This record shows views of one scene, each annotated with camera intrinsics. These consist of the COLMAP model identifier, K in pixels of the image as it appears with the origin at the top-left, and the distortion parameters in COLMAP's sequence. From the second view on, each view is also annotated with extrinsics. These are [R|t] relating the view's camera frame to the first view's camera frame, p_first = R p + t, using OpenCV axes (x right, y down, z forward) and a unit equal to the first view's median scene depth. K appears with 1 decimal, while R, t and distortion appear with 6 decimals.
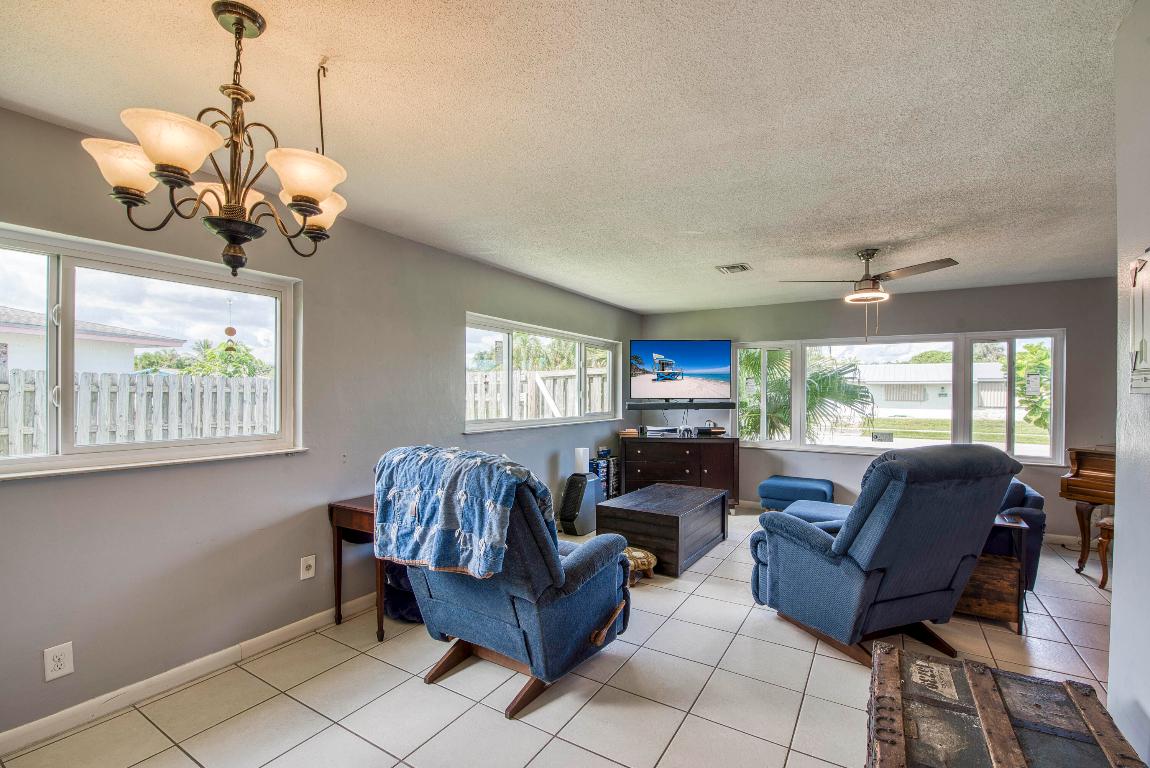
lens RADIAL K [[508.0, 0, 575.0], [0, 508.0, 384.0], [0, 0, 1]] dist [-0.001101, -0.000228]
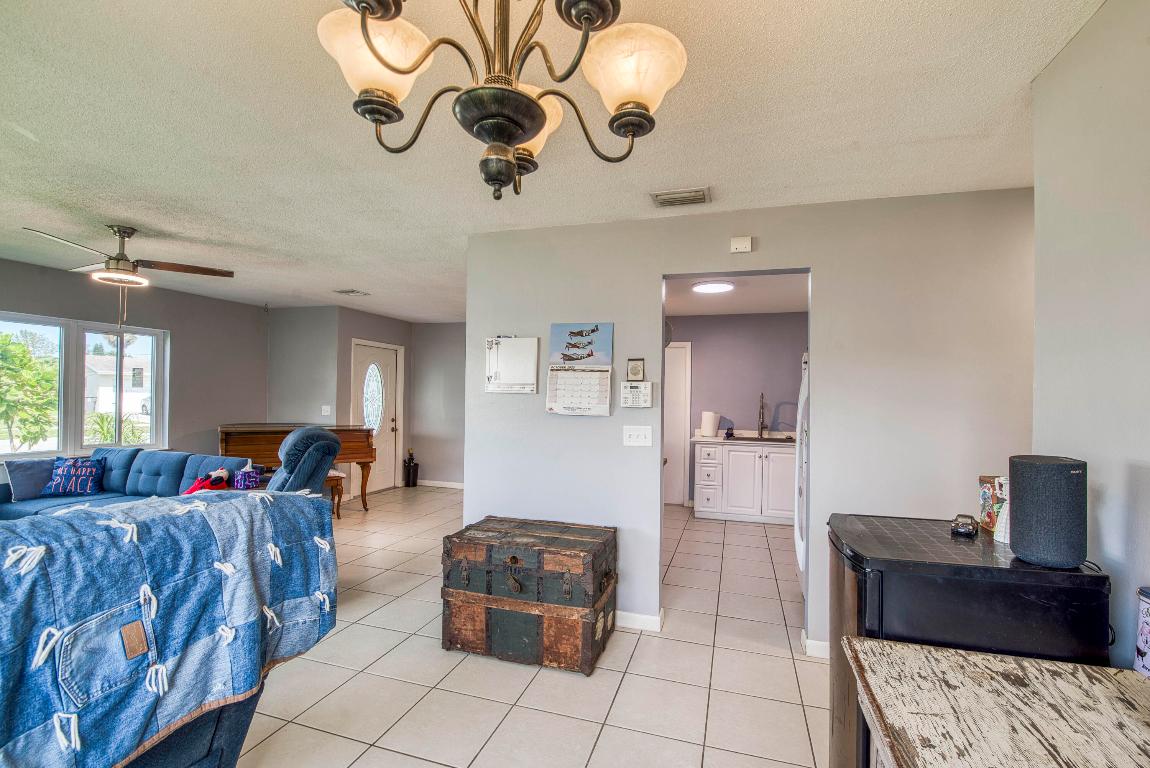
lens RADIAL K [[508.0, 0, 575.0], [0, 508.0, 384.0], [0, 0, 1]] dist [-0.001101, -0.000228]
pose [[-0.236835, 0.009712, 0.971501, -0.549718], [-0.033531, 0.999273, -0.018164, 0.005940], [-0.970971, -0.036877, -0.236337, 0.467775]]
